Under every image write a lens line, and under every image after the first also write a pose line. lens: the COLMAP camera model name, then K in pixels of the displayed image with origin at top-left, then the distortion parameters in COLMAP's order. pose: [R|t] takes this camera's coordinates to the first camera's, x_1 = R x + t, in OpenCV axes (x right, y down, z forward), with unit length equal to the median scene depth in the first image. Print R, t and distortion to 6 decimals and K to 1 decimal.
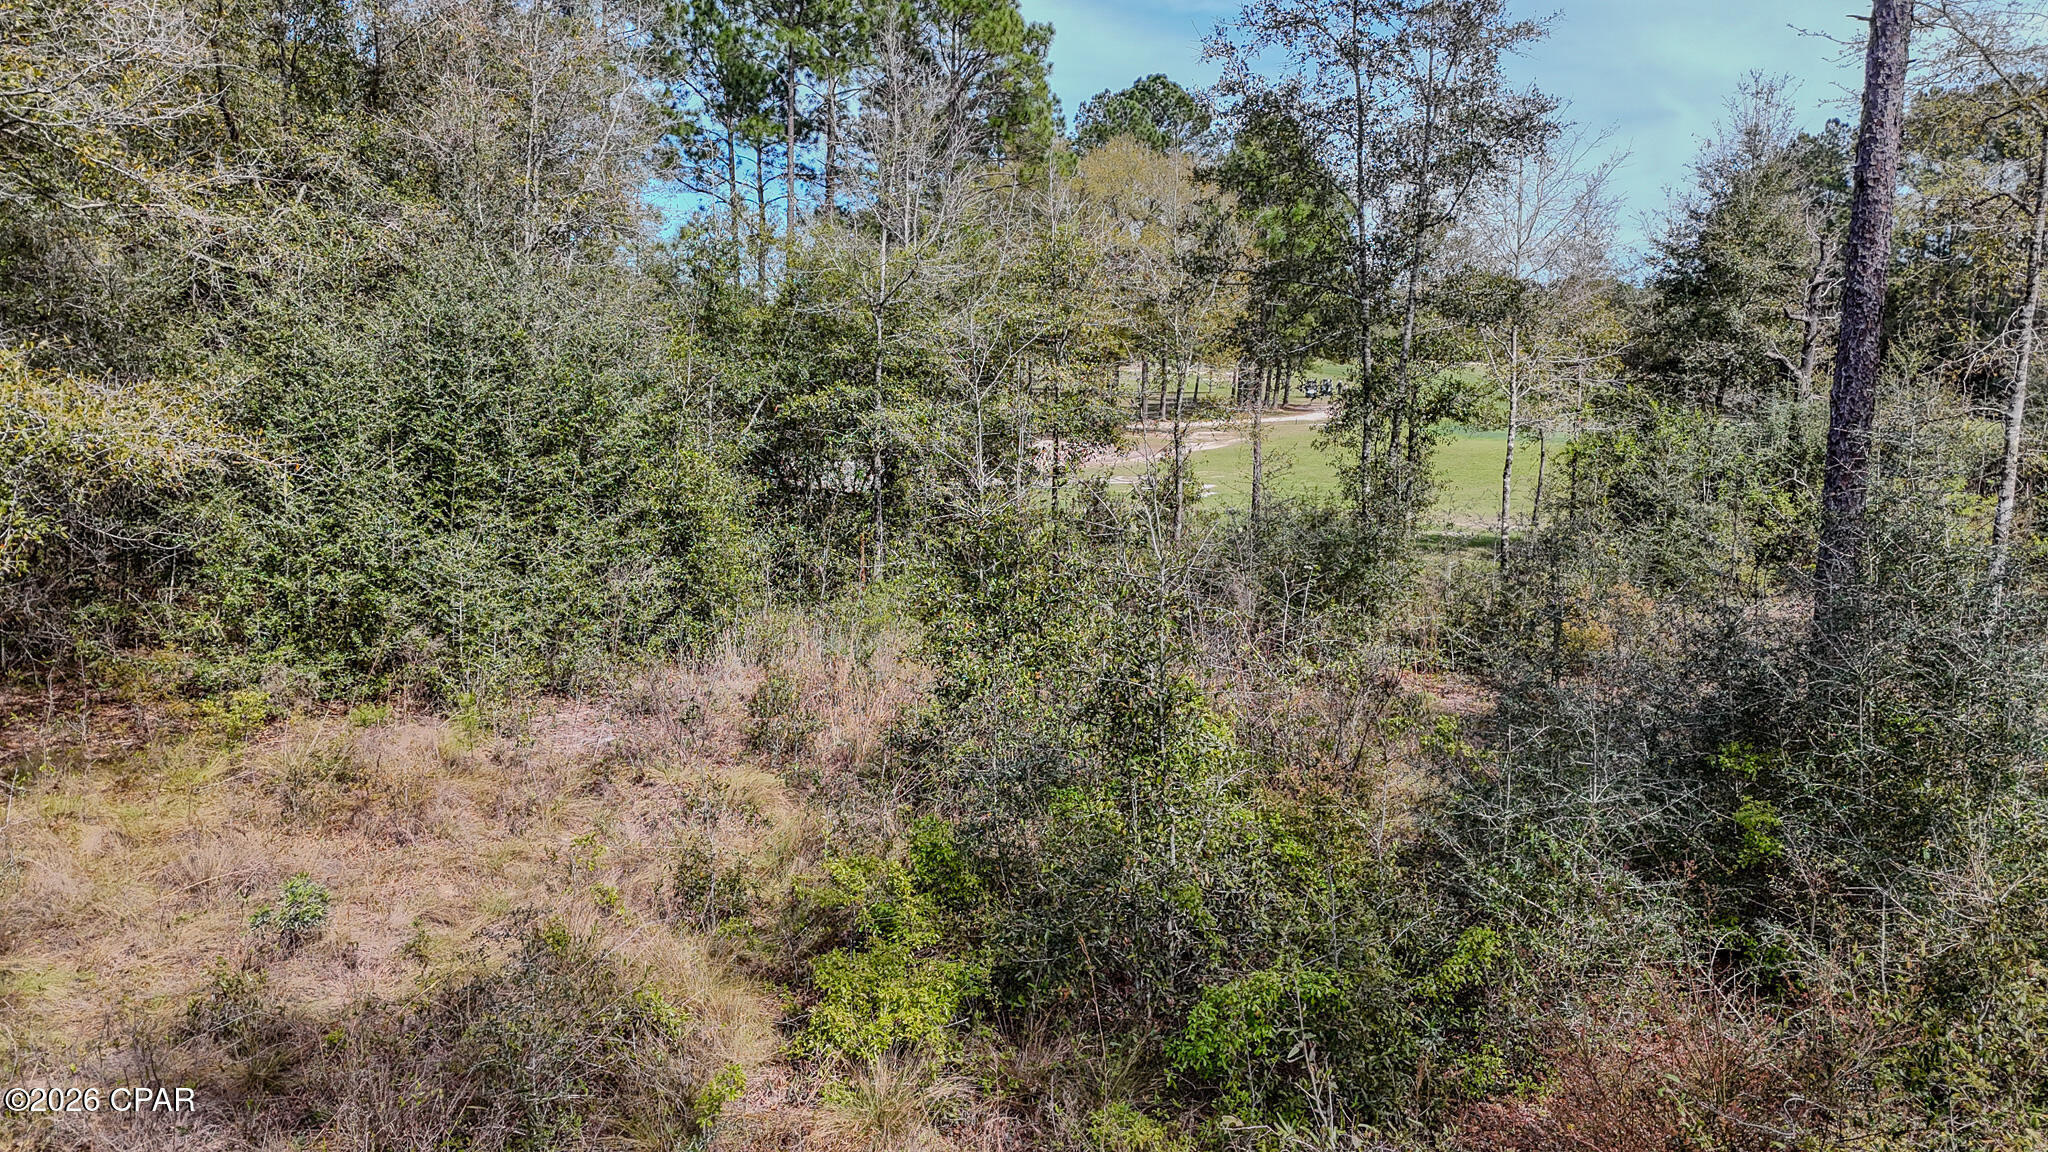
lens RADIAL K [[1435.5, 0, 1024.3], [0, 1435.5, 581.0], [0, 0, 1]] dist [0.000070, -0.000016]
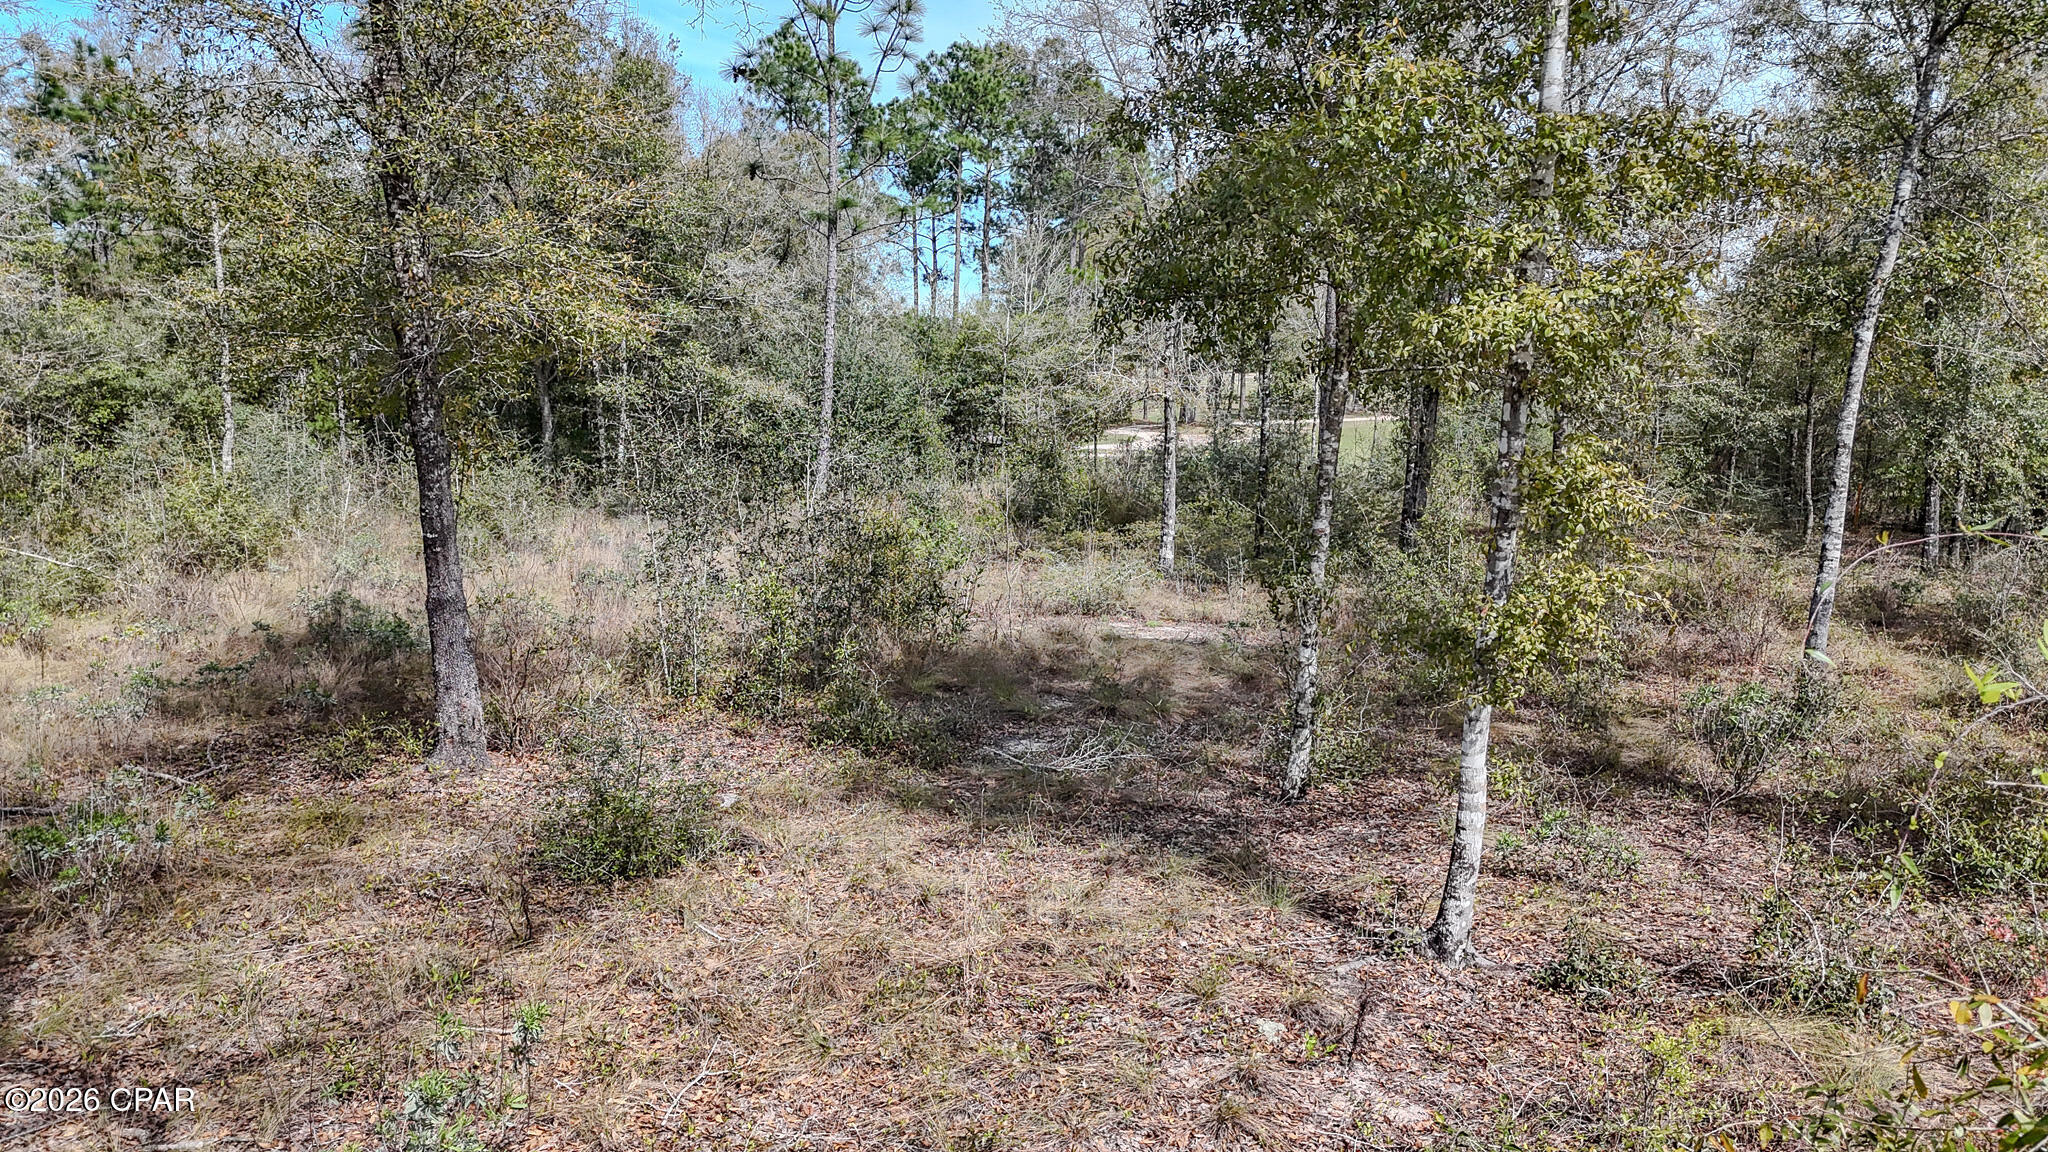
lens RADIAL K [[1435.5, 0, 1021.9], [0, 1435.5, 572.6], [0, 0, 1]] dist [0.000070, -0.000016]
pose [[0.994236, 0.018632, -0.105587, 0.140400], [-0.019587, 0.999776, -0.008016, 0.144770], [0.105414, 0.010038, 0.994378, -1.011727]]
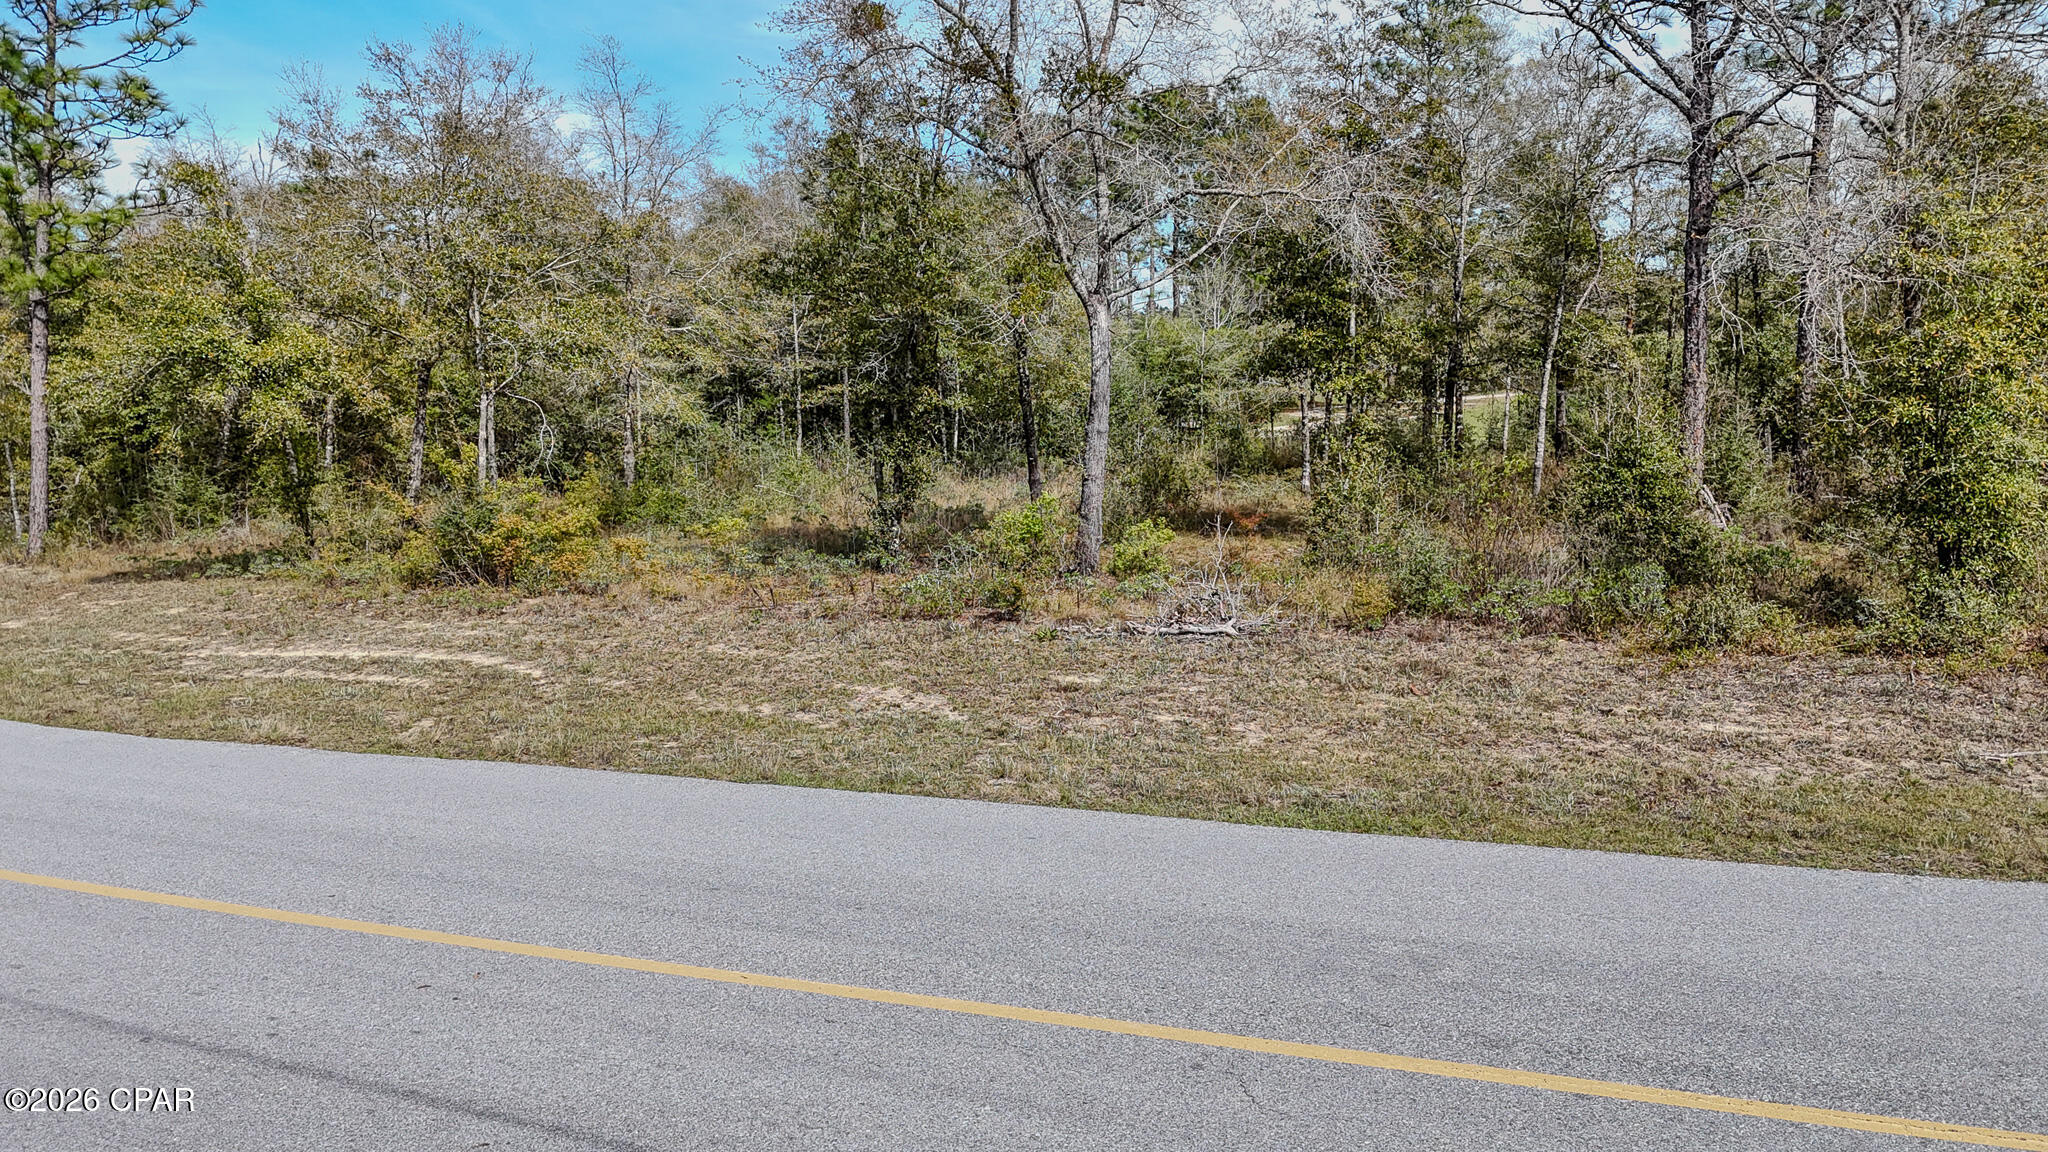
lens RADIAL K [[1435.5, 0, 1022.3], [0, 1435.5, 572.8], [0, 0, 1]] dist [0.000070, -0.000016]
pose [[0.971784, -0.008029, -0.235737, 0.205331], [0.008219, 0.999966, -0.000174, 0.220886], [0.235730, -0.001768, 0.971817, -1.726921]]
